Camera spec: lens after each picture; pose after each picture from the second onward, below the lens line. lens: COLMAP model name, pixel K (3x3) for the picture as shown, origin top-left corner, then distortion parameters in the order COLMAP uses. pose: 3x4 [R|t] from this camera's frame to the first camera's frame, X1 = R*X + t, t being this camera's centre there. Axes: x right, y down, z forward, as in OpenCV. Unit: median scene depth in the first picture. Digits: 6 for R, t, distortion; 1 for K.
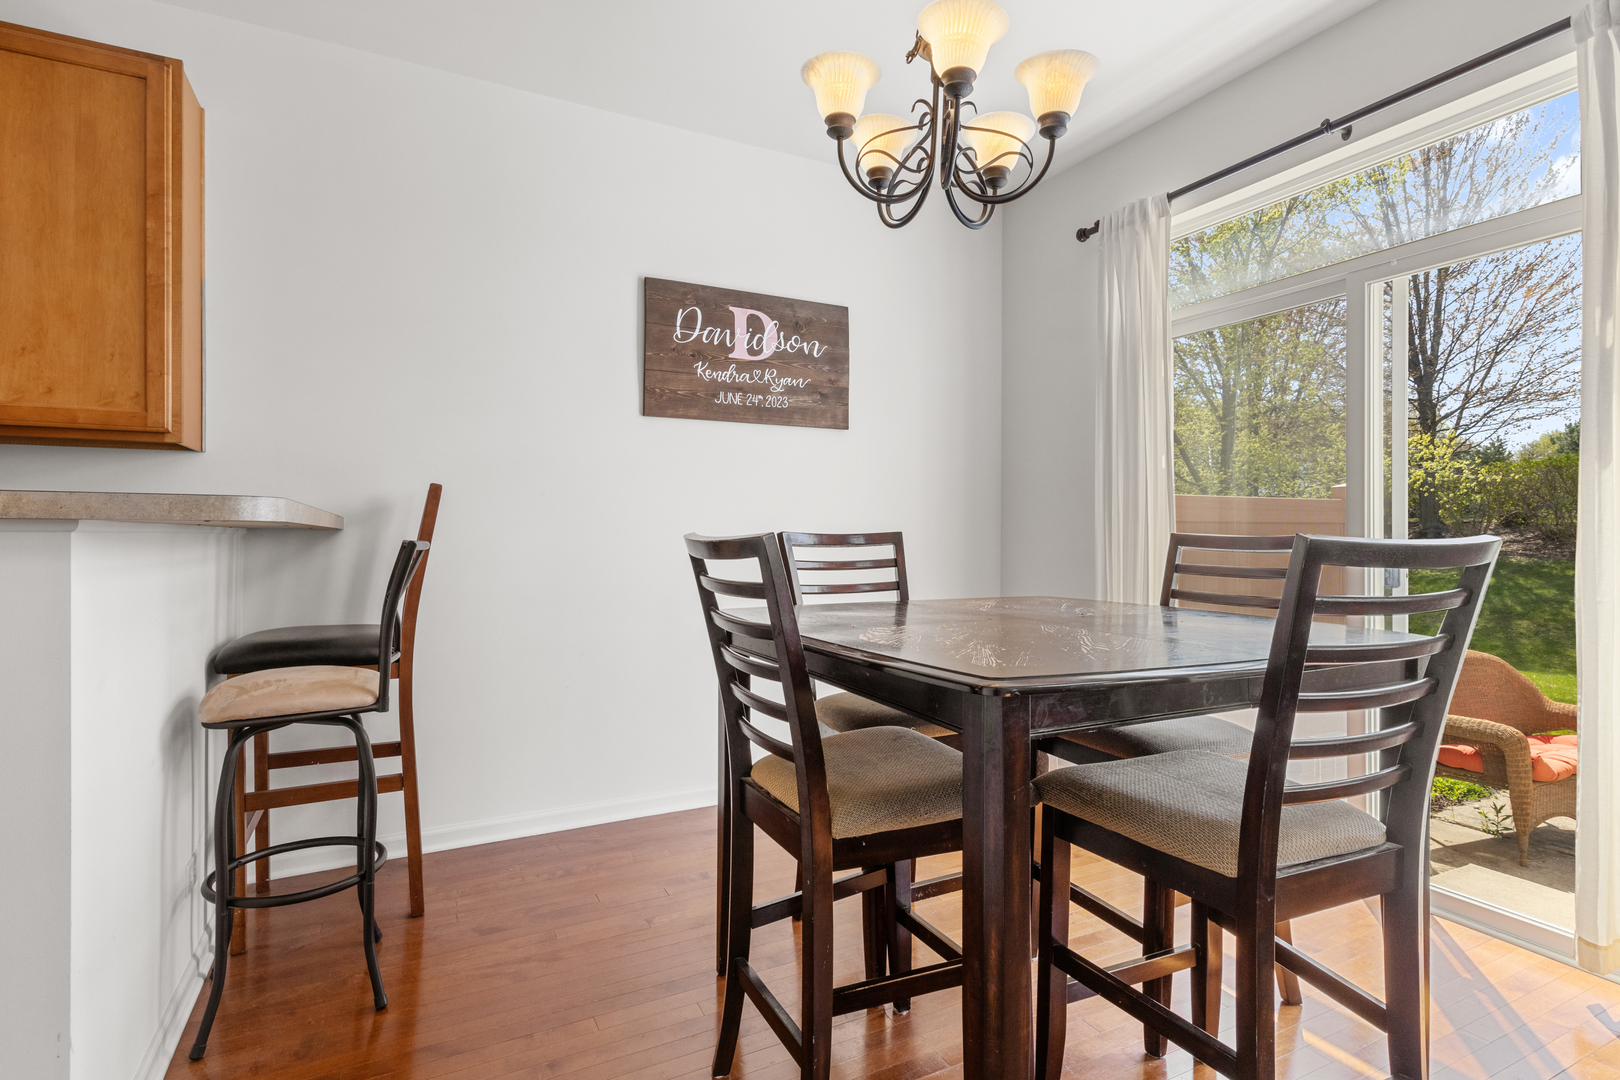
lens RADIAL K [[812.5, 0, 800.0], [0, 812.5, 533.4], [0, 0, 1]] dist [-0.009552, -0.000515]
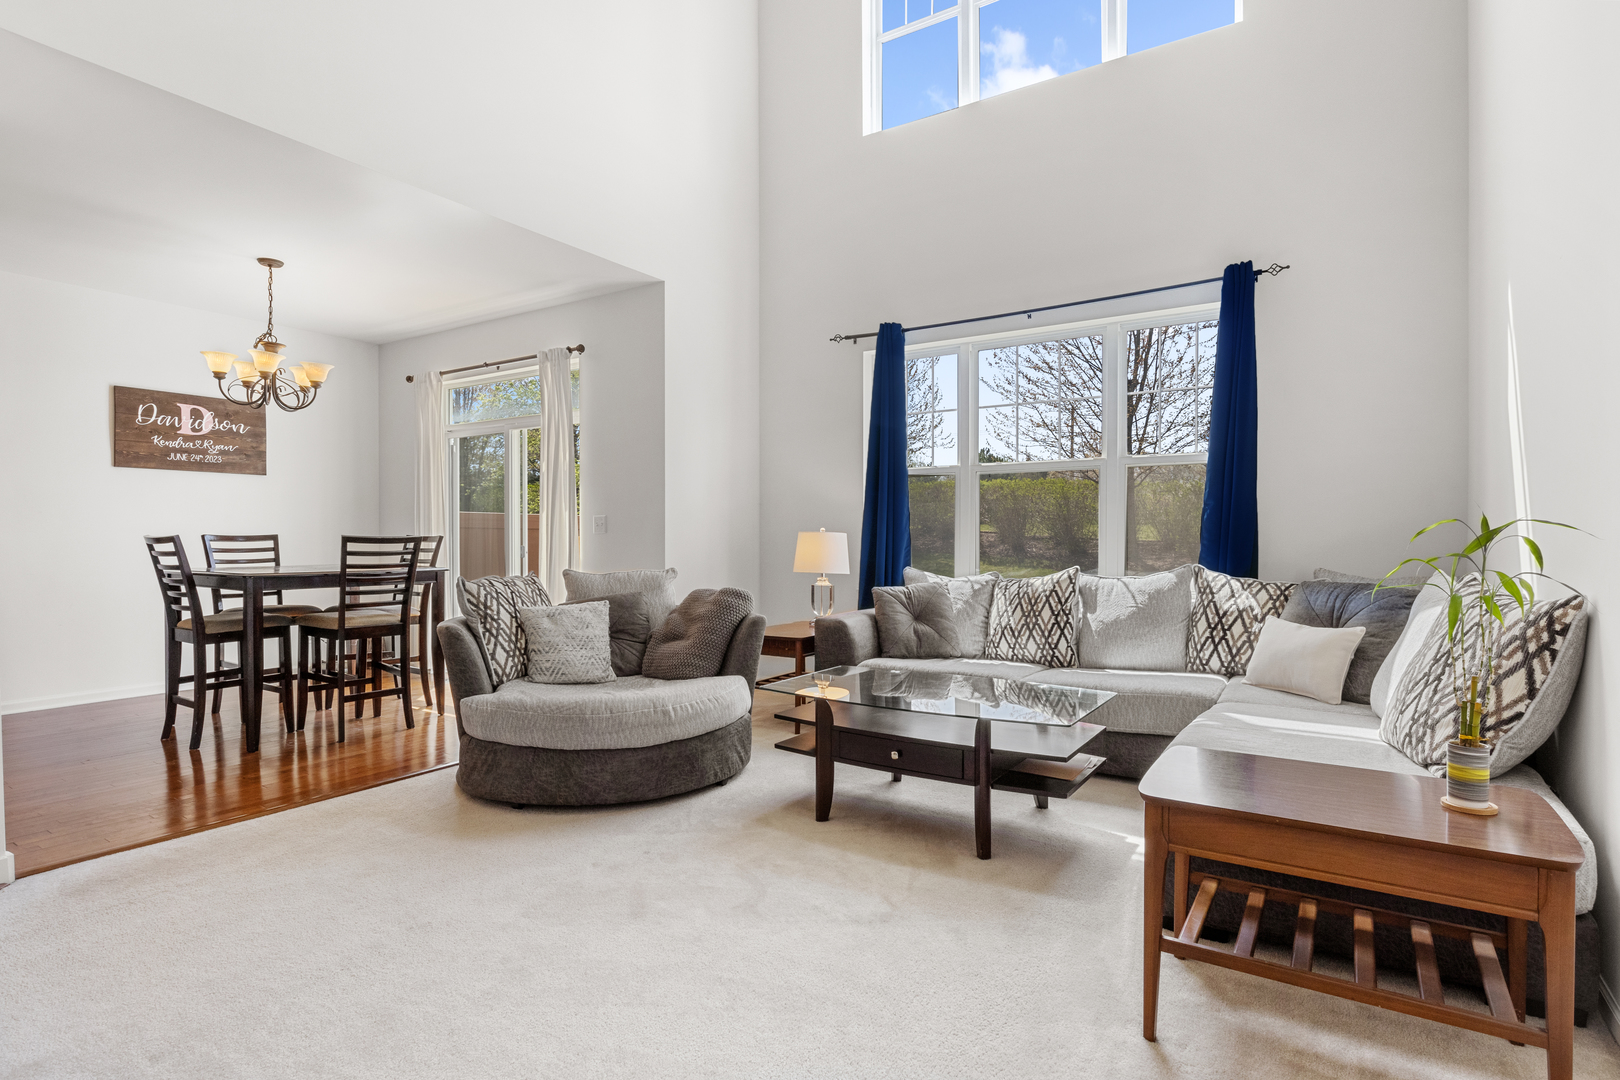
lens RADIAL K [[812.5, 0, 824.8], [0, 812.5, 550.3], [0, 0, 1]] dist [-0.009552, -0.000515]
pose [[0.851334, -0.011394, 0.524500, 0.182792], [0.001580, 0.999815, 0.019155, 0.001082], [-0.524622, -0.015478, 0.851195, -1.194721]]
